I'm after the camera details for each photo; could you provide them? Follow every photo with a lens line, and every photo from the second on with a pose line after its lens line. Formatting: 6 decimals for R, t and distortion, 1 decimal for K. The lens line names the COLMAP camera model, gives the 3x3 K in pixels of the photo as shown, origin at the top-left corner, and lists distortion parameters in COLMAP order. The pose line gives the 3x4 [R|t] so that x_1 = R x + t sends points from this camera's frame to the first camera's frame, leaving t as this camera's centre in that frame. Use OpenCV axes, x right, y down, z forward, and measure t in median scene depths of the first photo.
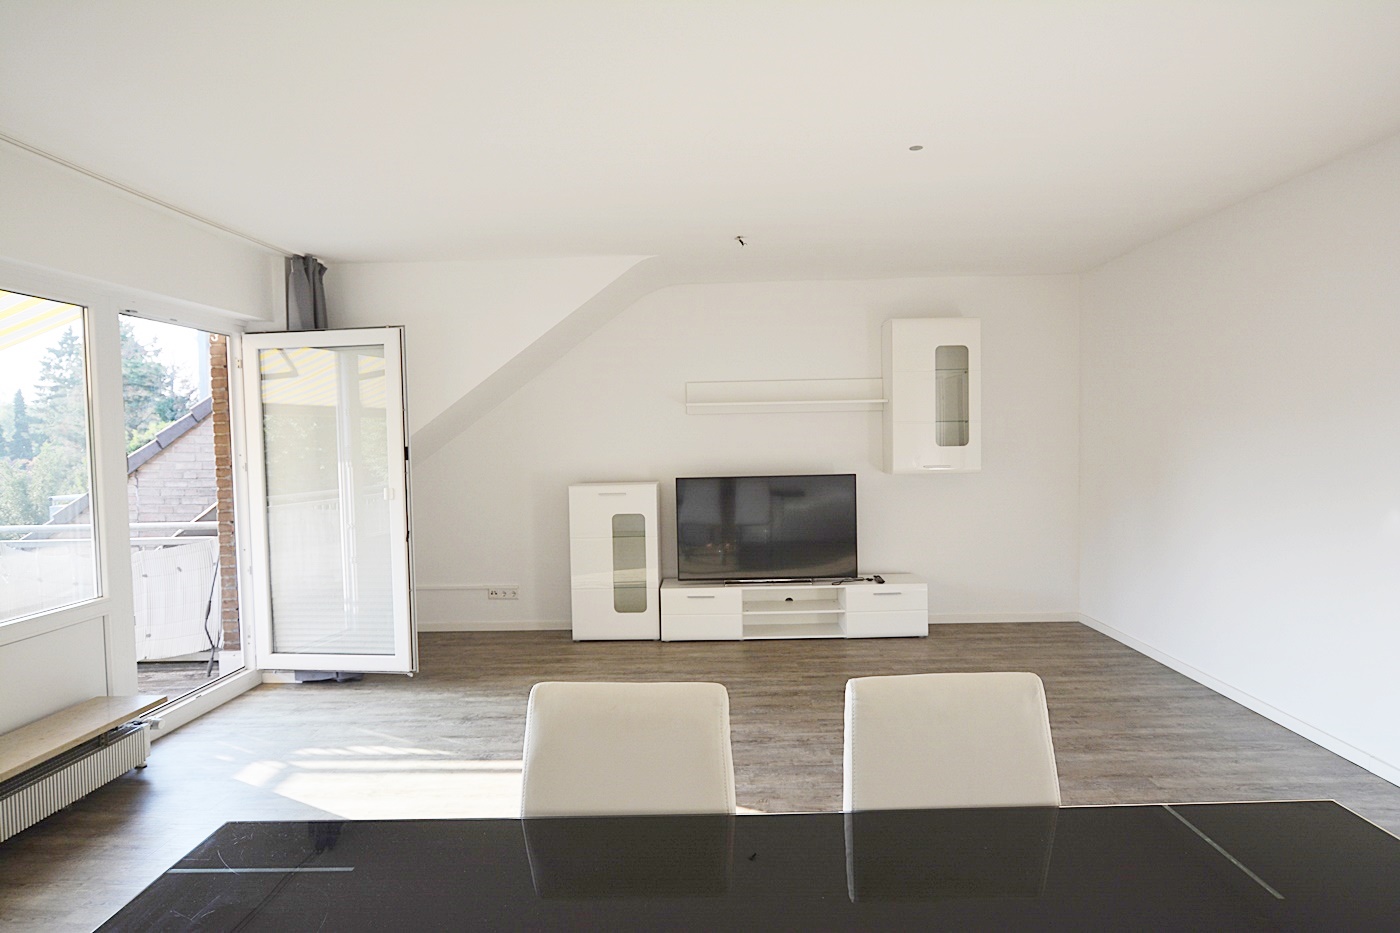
lens RADIAL K [[791.4, 0, 698.3], [0, 791.4, 463.8], [0, 0, 1]] dist [-0.026472, 0.000374]
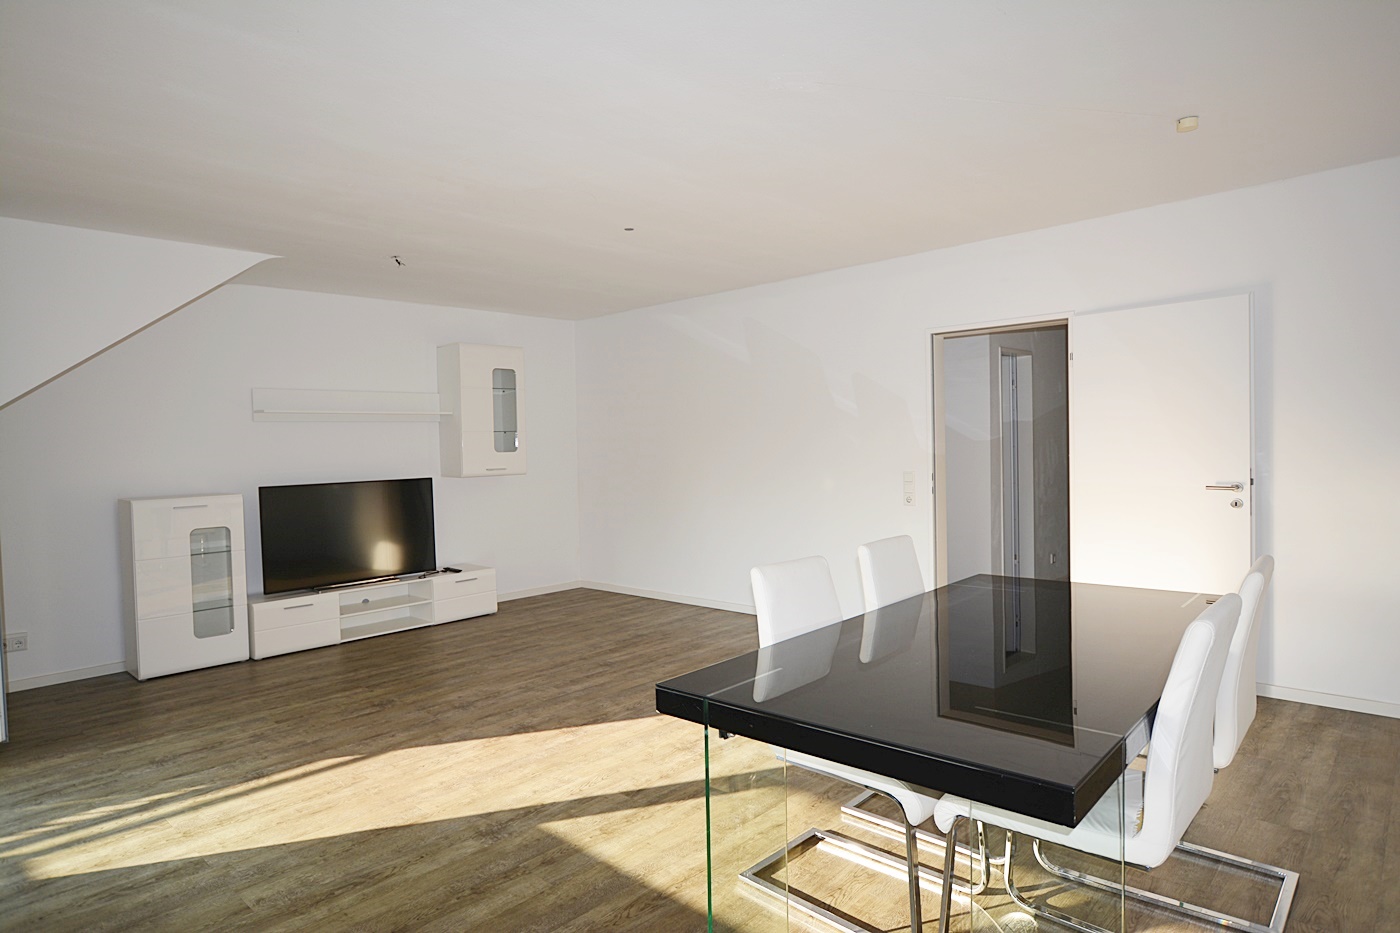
lens RADIAL K [[791.4, 0, 697.8], [0, 791.4, 468.6], [0, 0, 1]] dist [-0.026472, 0.000374]
pose [[0.666804, -0.018096, 0.745013, -0.387294], [0.025953, 0.999663, 0.001053, 0.008153], [-0.744781, 0.018633, 0.667049, -0.025139]]
